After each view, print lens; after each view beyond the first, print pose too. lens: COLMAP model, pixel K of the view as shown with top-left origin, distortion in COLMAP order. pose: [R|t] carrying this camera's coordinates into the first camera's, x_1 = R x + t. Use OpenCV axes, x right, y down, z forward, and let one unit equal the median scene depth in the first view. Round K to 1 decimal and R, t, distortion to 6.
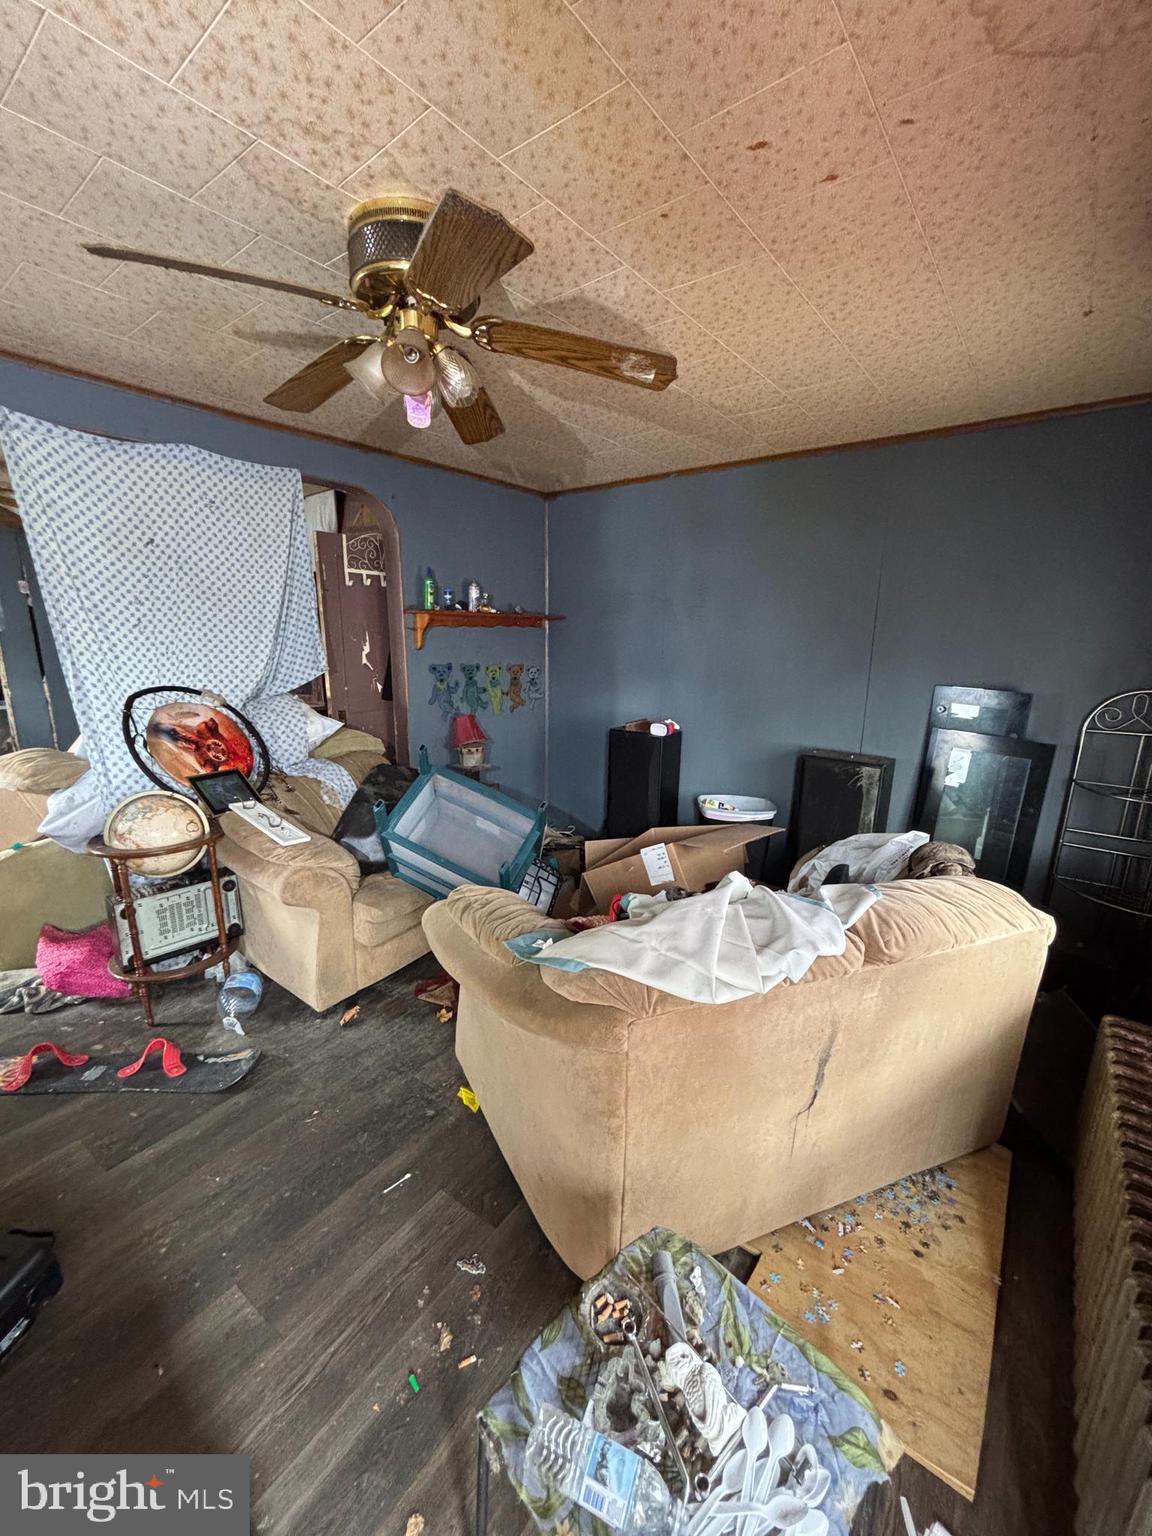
lens RADIAL K [[612.5, 0, 579.7], [0, 612.5, 770.6], [0, 0, 1]] dist [0.002869, -0.001169]
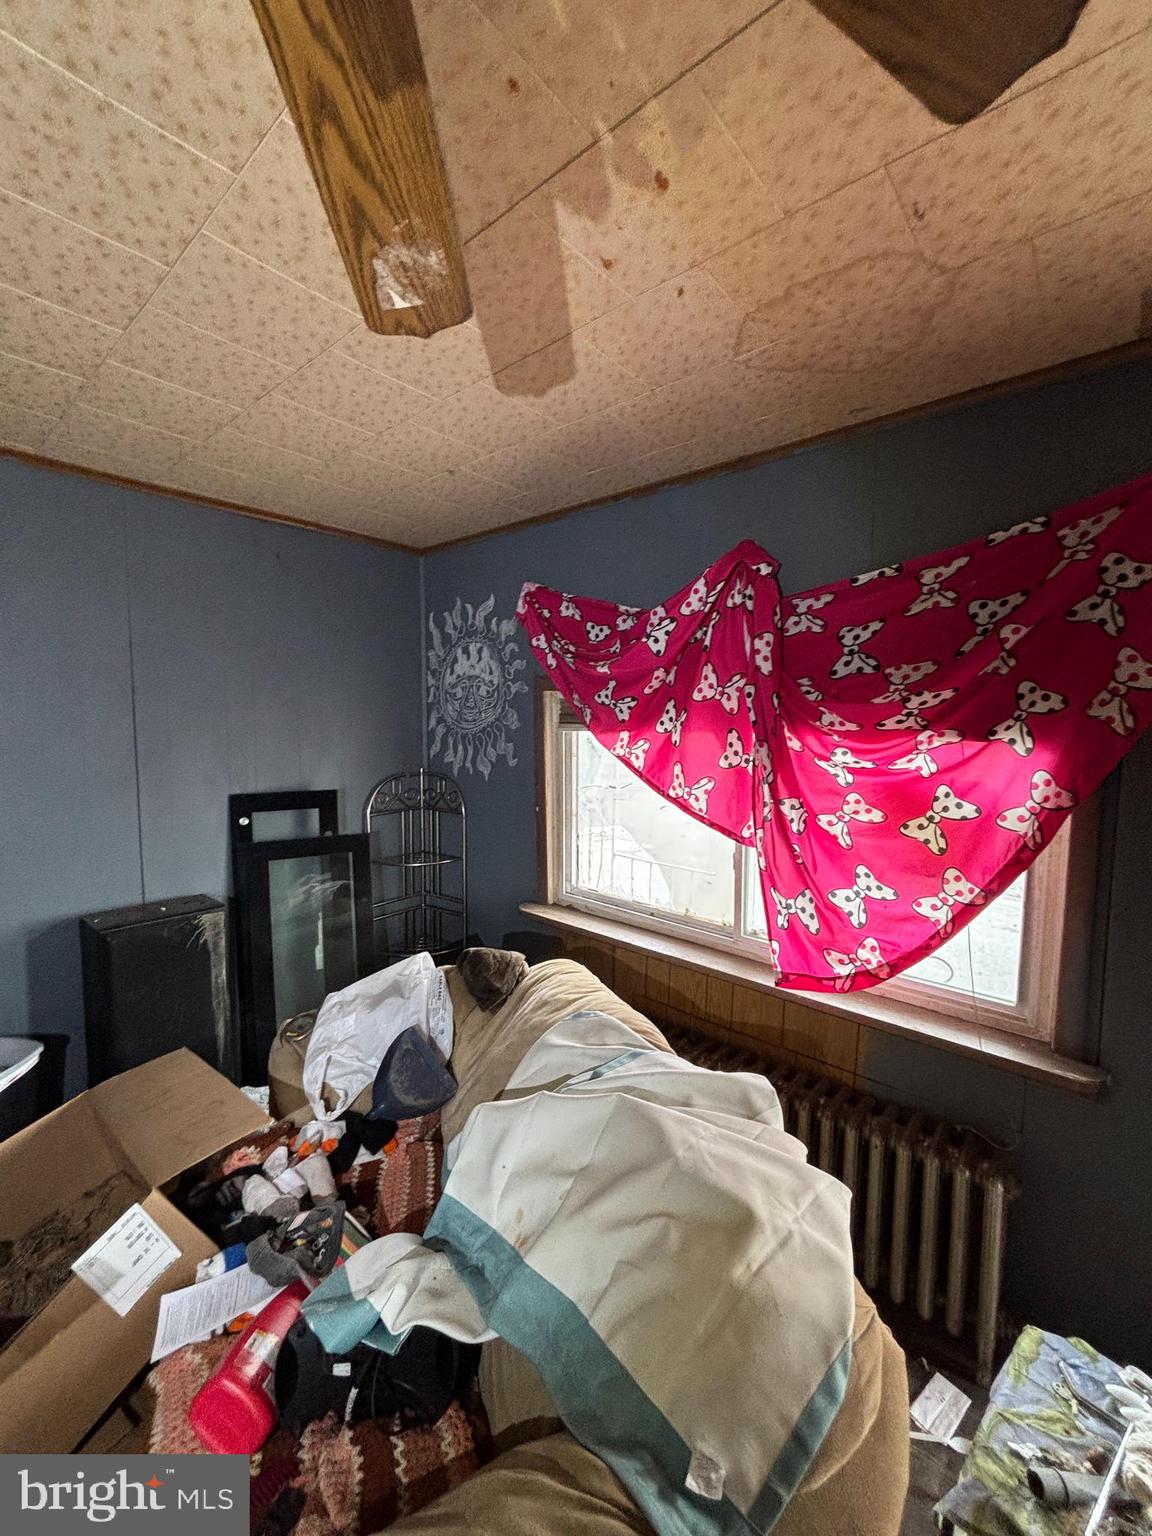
lens RADIAL K [[612.5, 0, 573.7], [0, 612.5, 765.8], [0, 0, 1]] dist [0.002869, -0.001169]
pose [[0.051863, -0.098849, 0.993750, -0.331190], [0.225117, 0.970634, 0.084801, -0.208141], [-0.972950, 0.219312, 0.072593, 0.691837]]
